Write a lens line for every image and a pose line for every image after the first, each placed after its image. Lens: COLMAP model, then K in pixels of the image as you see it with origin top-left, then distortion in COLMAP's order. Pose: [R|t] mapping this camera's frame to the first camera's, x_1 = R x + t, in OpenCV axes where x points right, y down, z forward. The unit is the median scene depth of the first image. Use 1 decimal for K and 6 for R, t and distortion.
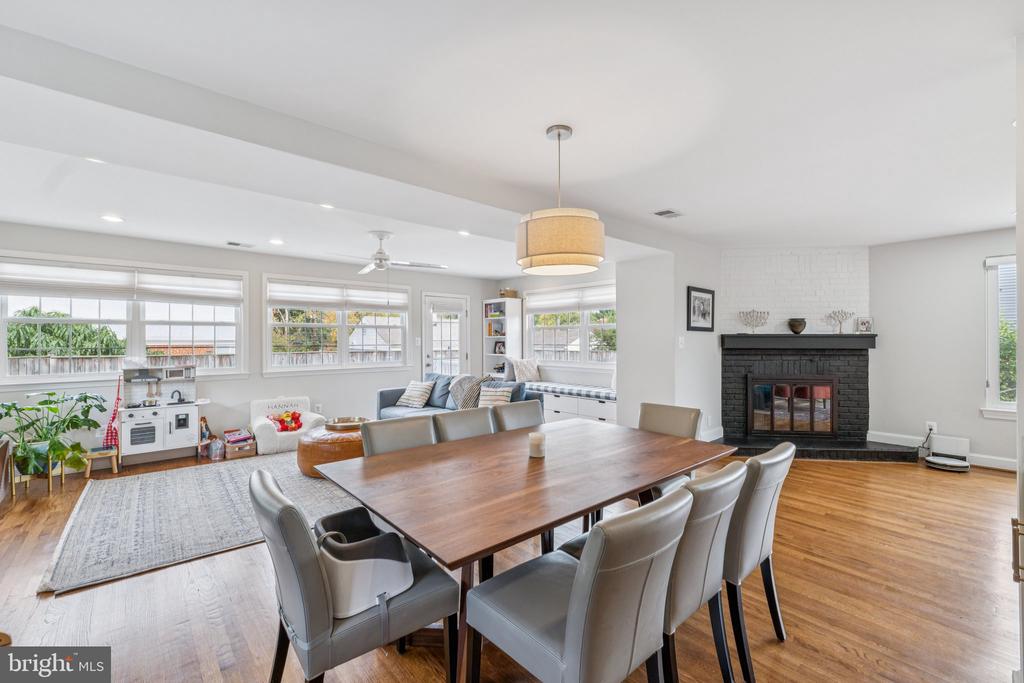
lens RADIAL K [[435.5, 0, 515.9], [0, 435.5, 337.5], [0, 0, 1]] dist [0.013318, -0.001453]
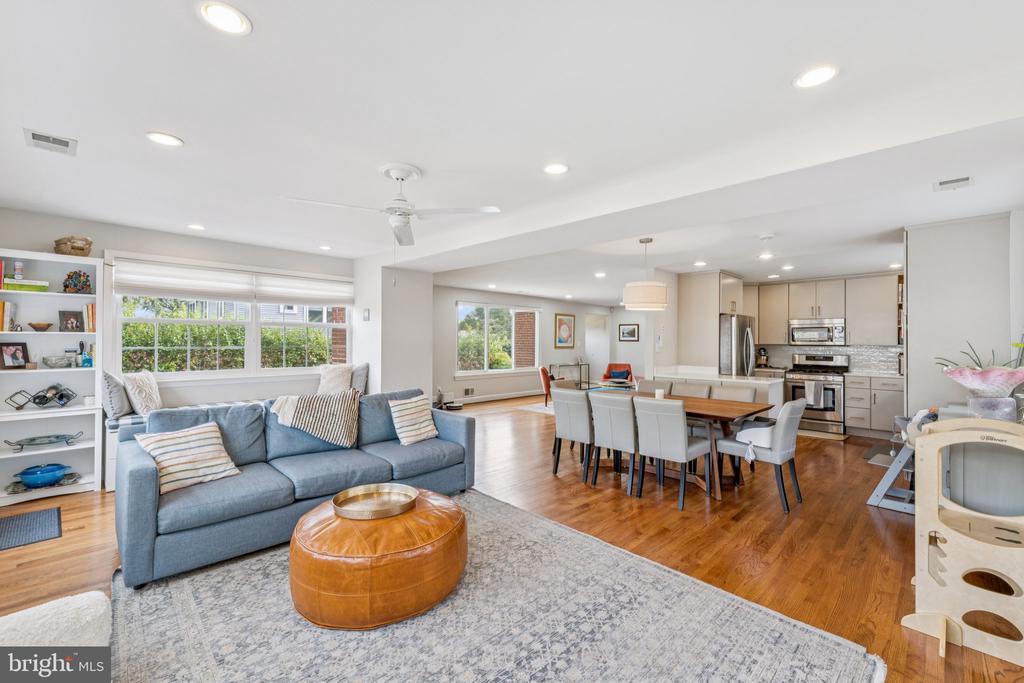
lens RADIAL K [[435.5, 0, 511.6], [0, 435.5, 335.6], [0, 0, 1]] dist [0.013318, -0.001453]
pose [[-0.072296, 0.014005, 0.997285, -0.836365], [-0.012283, 0.999813, -0.014931, 0.003151], [-0.997308, -0.013329, -0.072111, 0.792309]]
